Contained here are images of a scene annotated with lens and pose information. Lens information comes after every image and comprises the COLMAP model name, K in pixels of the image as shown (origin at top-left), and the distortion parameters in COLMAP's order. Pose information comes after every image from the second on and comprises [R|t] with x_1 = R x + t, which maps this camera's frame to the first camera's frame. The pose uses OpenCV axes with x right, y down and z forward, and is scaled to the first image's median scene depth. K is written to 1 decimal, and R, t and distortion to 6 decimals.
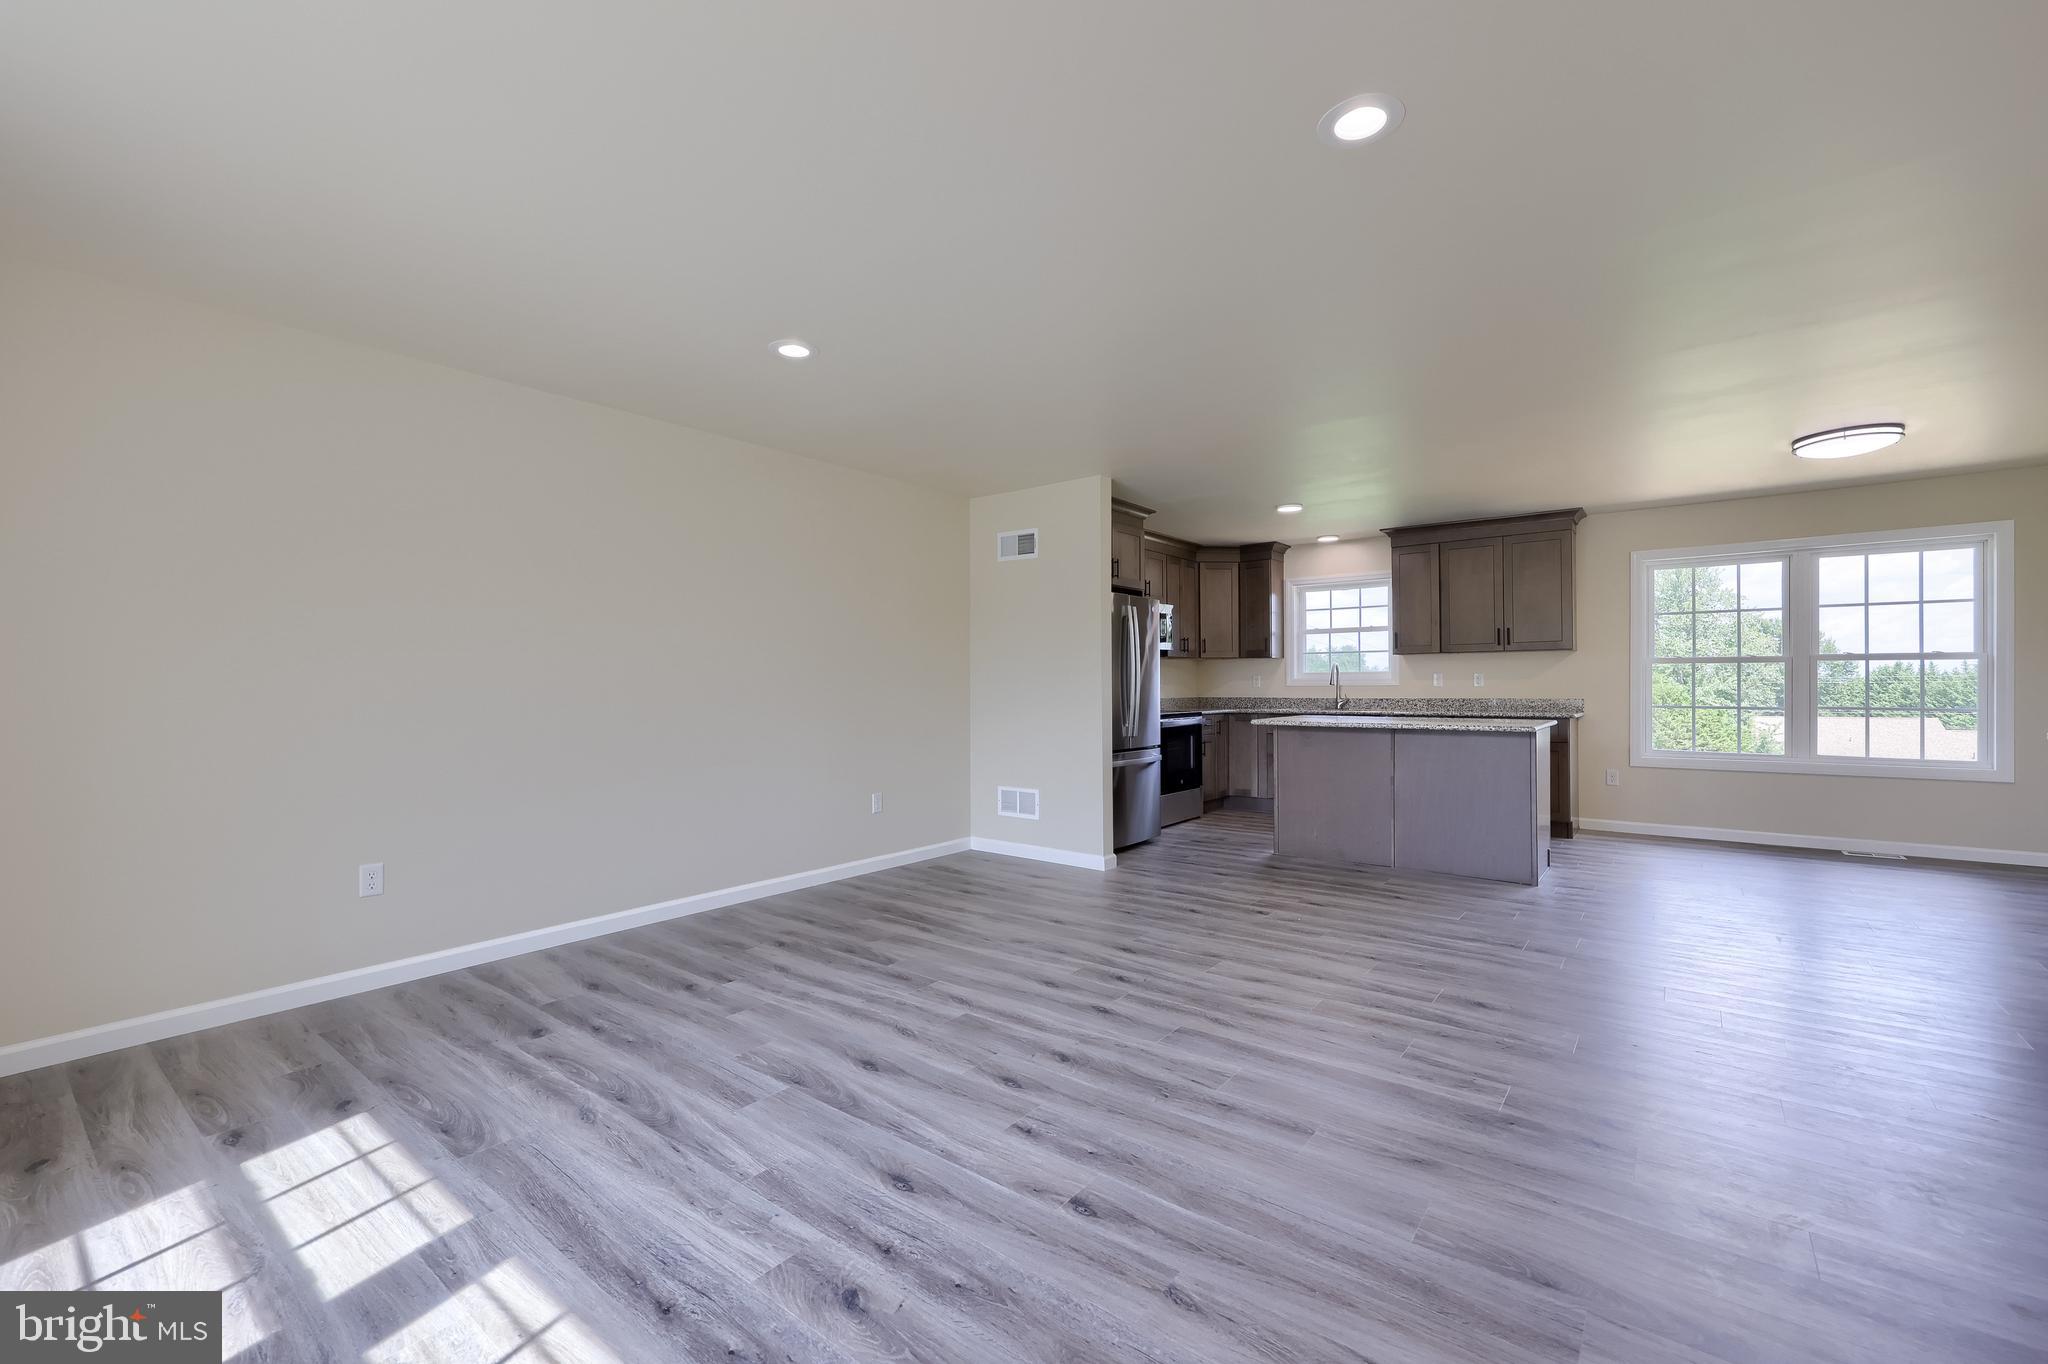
lens RADIAL K [[839.9, 0, 1048.8], [0, 839.9, 689.1], [0, 0, 1]] dist [0.001714, -0.000222]
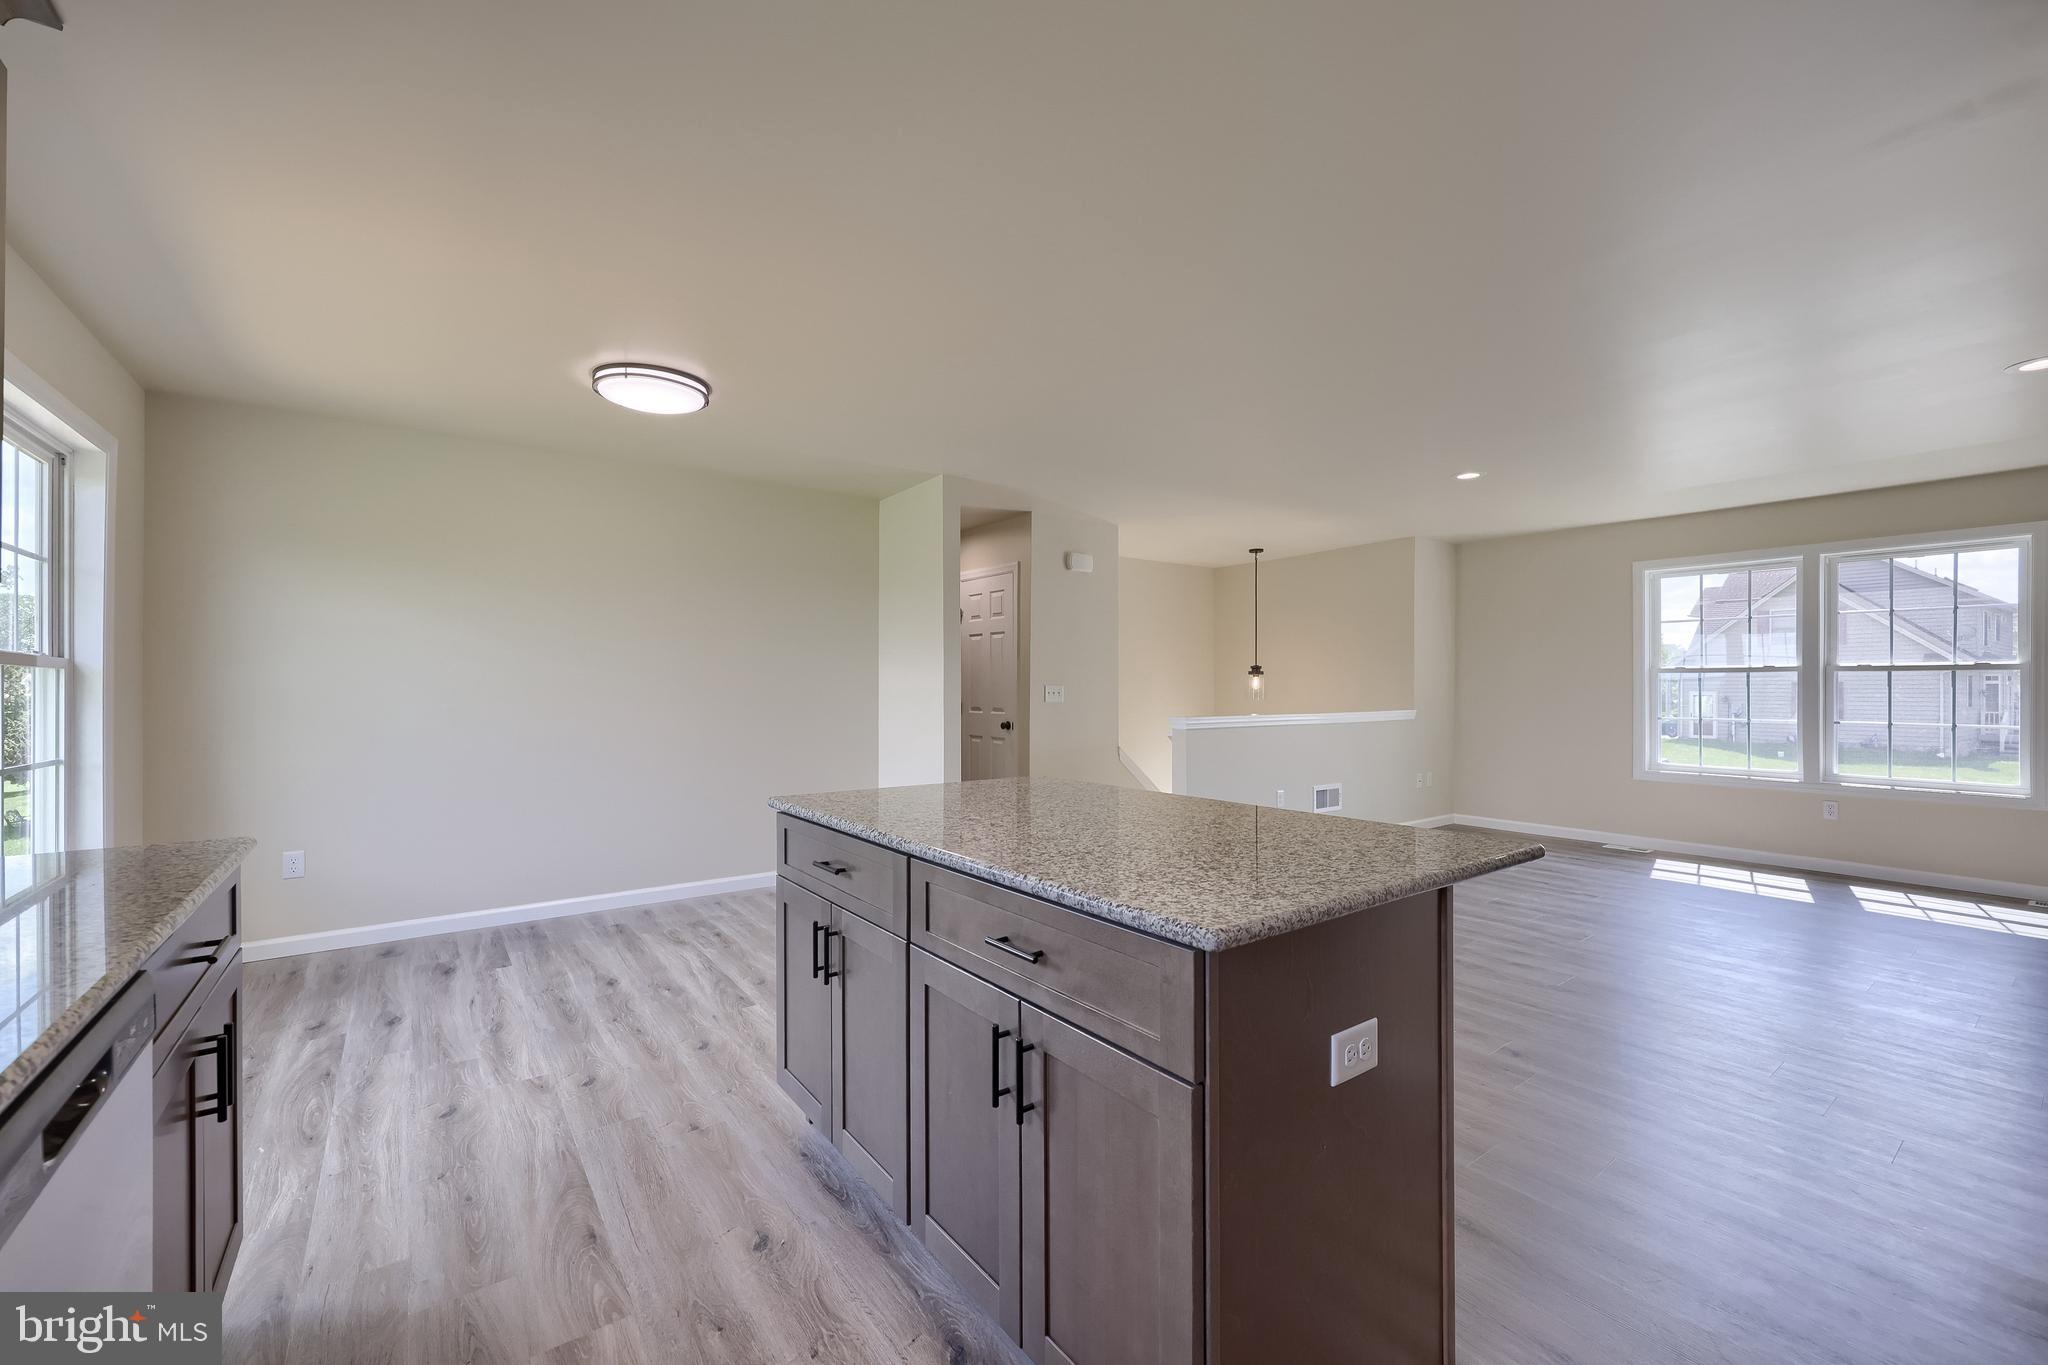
lens RADIAL K [[827.4, 0, 1028.1], [0, 827.4, 688.7], [0, 0, 1]] dist [-0.005413, 0.000256]
pose [[-0.959081, 0.007265, 0.283040, 0.475623], [0.009015, 0.999947, 0.004880, -0.029914], [-0.282989, 0.007232, -0.959096, 1.895303]]
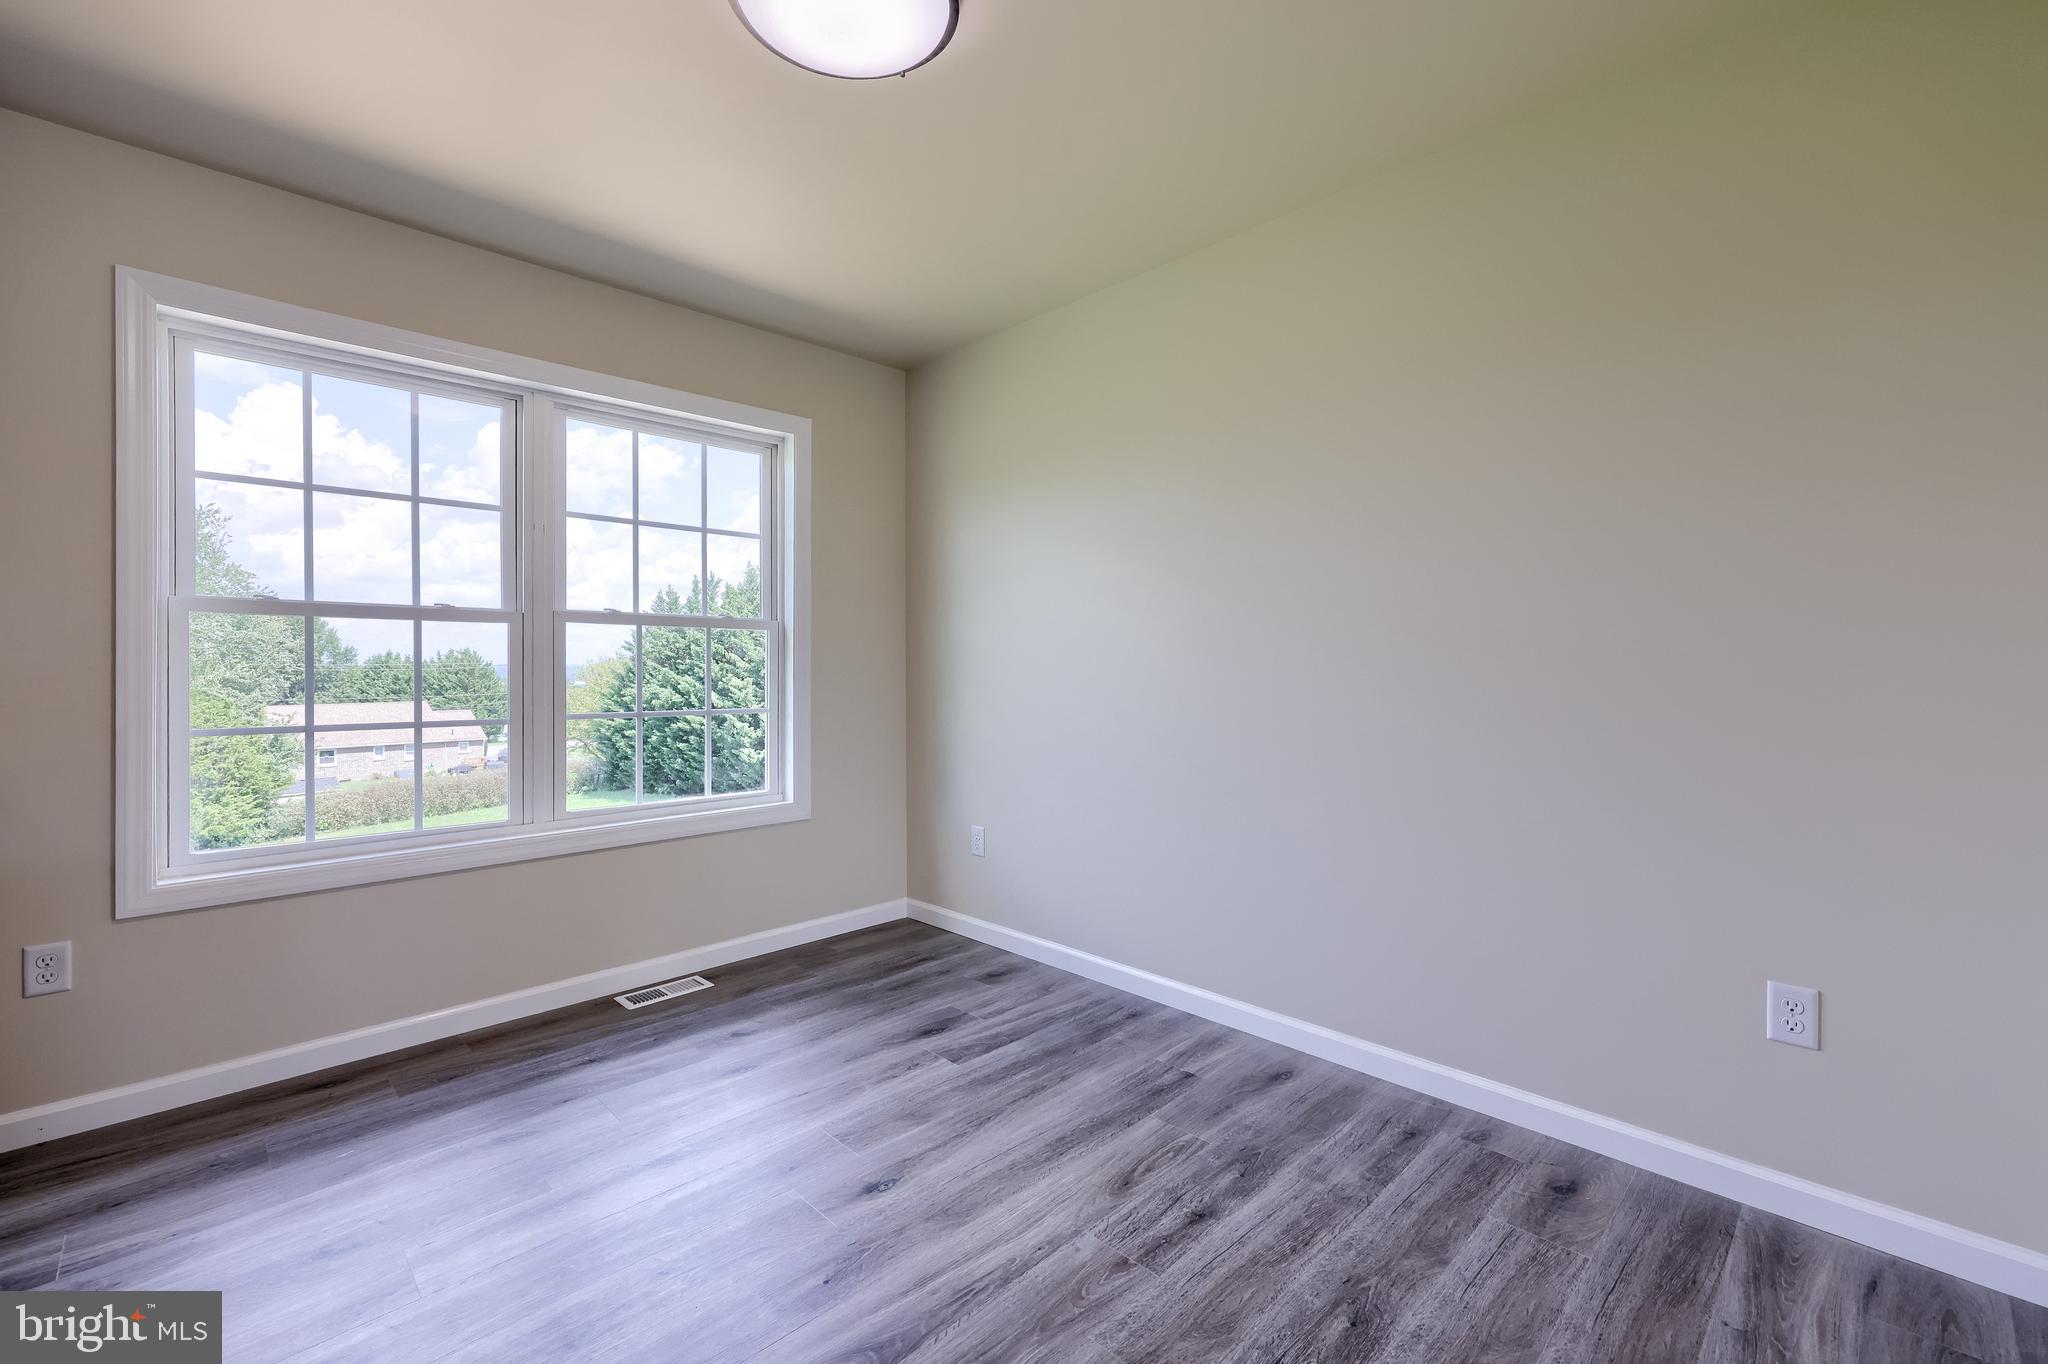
lens RADIAL K [[855.1, 0, 1010.1], [0, 855.1, 672.3], [0, 0, 1]] dist [0.003396, 0.000235]
pose [[0.151802, -0.002958, 0.988406, 0.695080], [0.008373, 0.999963, 0.001707, -0.004402], [-0.988375, 0.008017, 0.151821, 1.018022]]
